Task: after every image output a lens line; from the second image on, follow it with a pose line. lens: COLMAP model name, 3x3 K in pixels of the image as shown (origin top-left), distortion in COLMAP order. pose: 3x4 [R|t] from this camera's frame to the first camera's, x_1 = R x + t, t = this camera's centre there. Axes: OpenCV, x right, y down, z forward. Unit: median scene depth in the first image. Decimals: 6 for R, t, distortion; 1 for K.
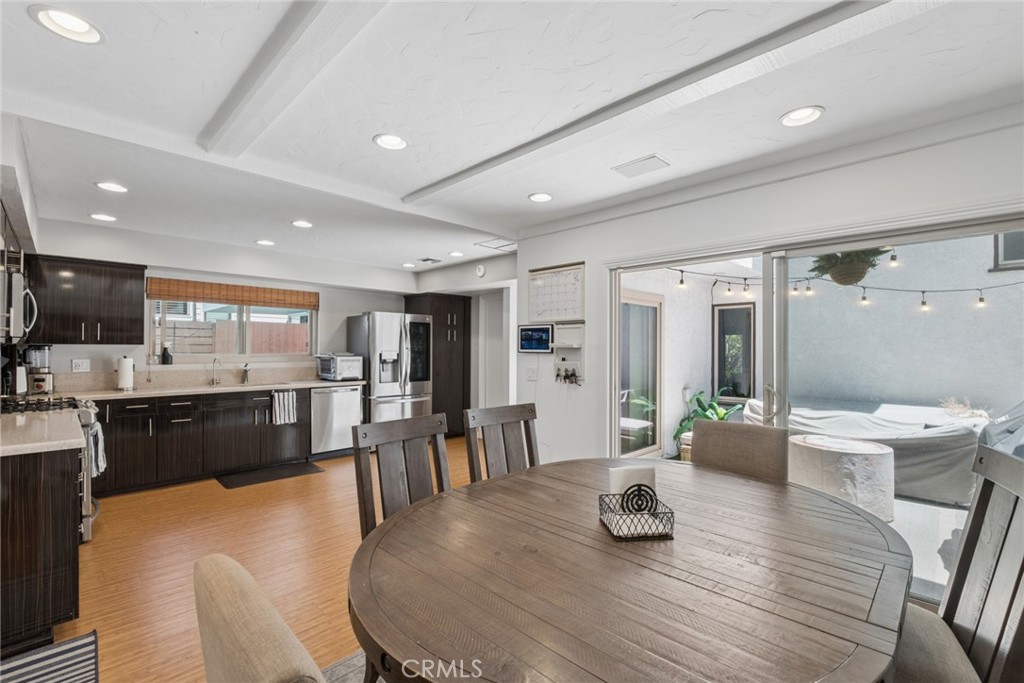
lens RADIAL K [[449.0, 0, 517.0], [0, 449.0, 347.4], [0, 0, 1]] dist [0.010399, -0.008200]
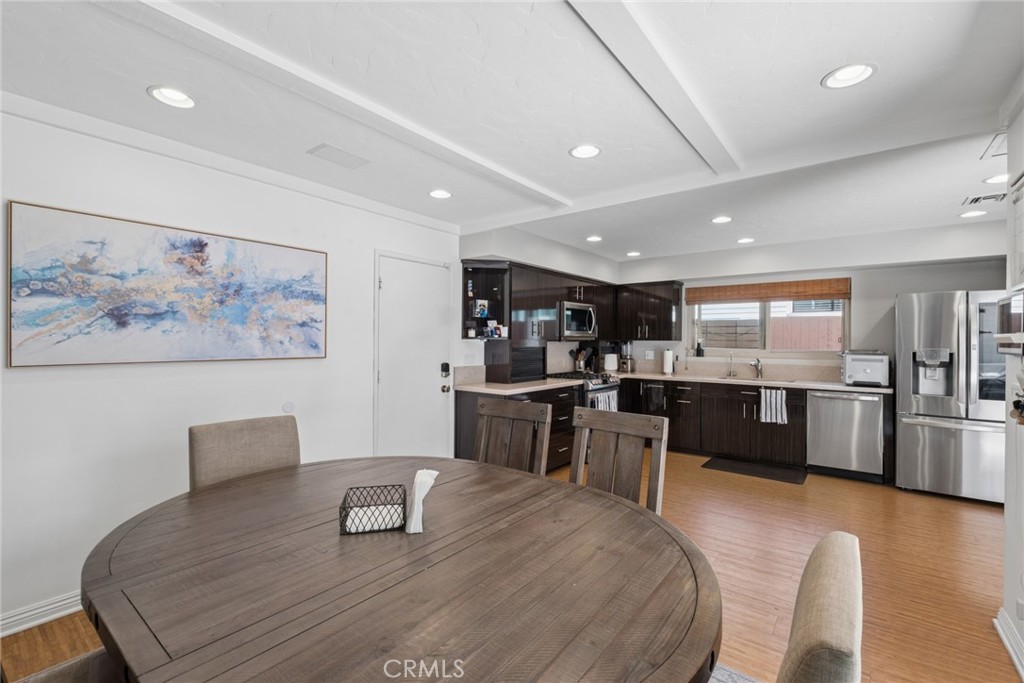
lens RADIAL K [[449.0, 0, 514.4], [0, 449.0, 338.6], [0, 0, 1]] dist [0.010399, -0.008200]
pose [[0.115083, -0.007720, -0.993326, 0.362851], [-0.005424, 0.999950, -0.008400, 0.001488], [0.993341, 0.006355, 0.115036, 0.334435]]
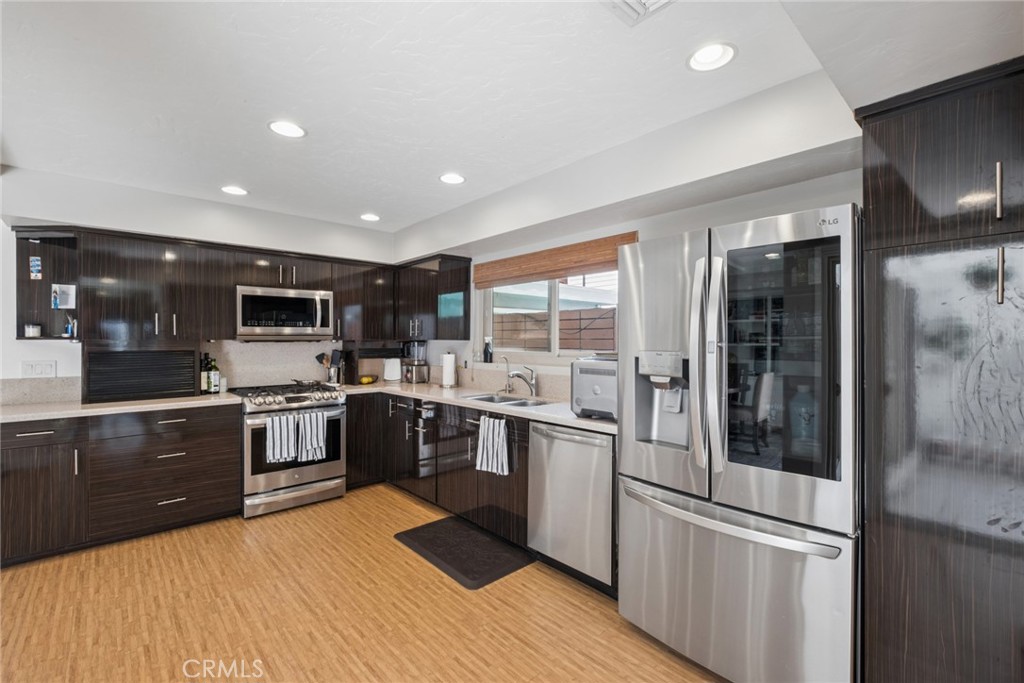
lens RADIAL K [[449.0, 0, 514.3], [0, 449.0, 346.2], [0, 0, 1]] dist [0.010399, -0.008200]
pose [[-0.060157, 0.004366, -0.998179, 0.063341], [0.001932, 0.999989, 0.004257, 0.003056], [0.998187, -0.001673, -0.060164, 1.036678]]
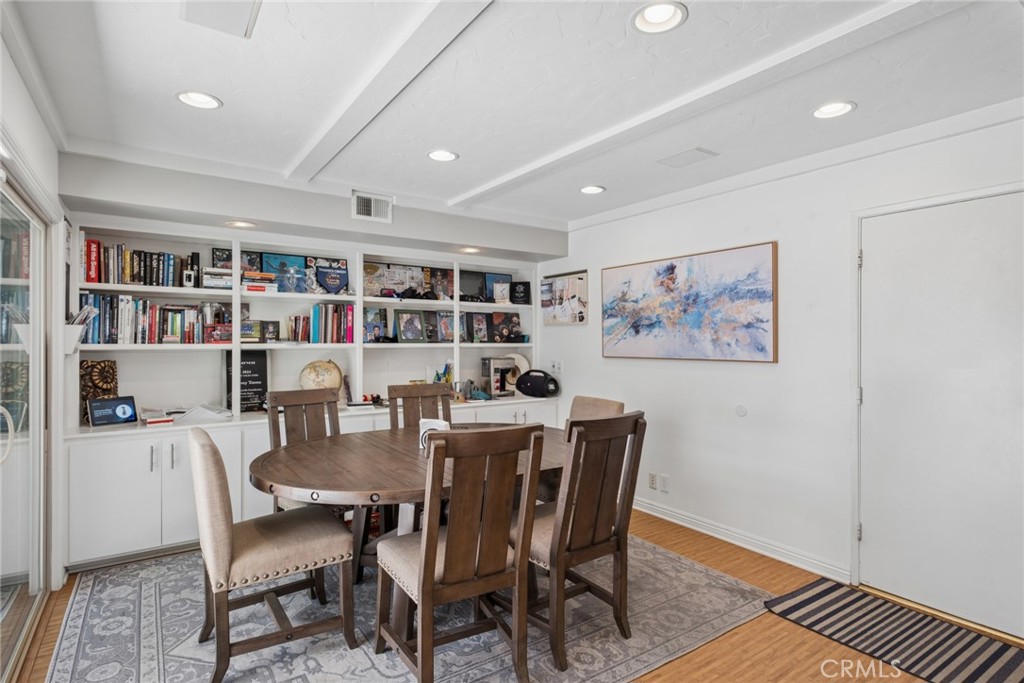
lens RADIAL K [[518.4, 0, 504.3], [0, 518.4, 342.9], [0, 0, 1]] dist [0.002003, -0.001596]
pose [[-0.977356, -0.007935, 0.211452, -0.105699], [-0.007050, 0.999963, 0.004936, -0.000323], [-0.211483, 0.003333, -0.977376, 0.827944]]
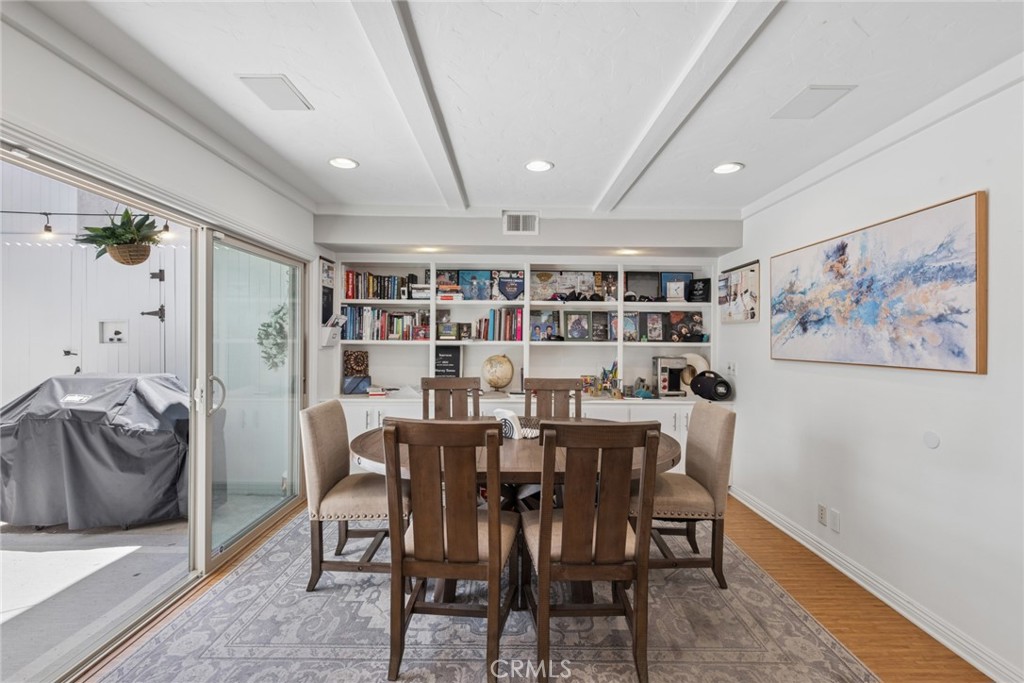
lens RADIAL K [[449.0, 0, 511.7], [0, 449.0, 341.4], [0, 0, 1]] dist [0.010399, -0.008200]
pose [[-0.697038, -0.014542, 0.716887, -0.290379], [-0.012081, 0.999891, 0.008536, -0.000112], [-0.716932, -0.002711, -0.697138, 0.667555]]
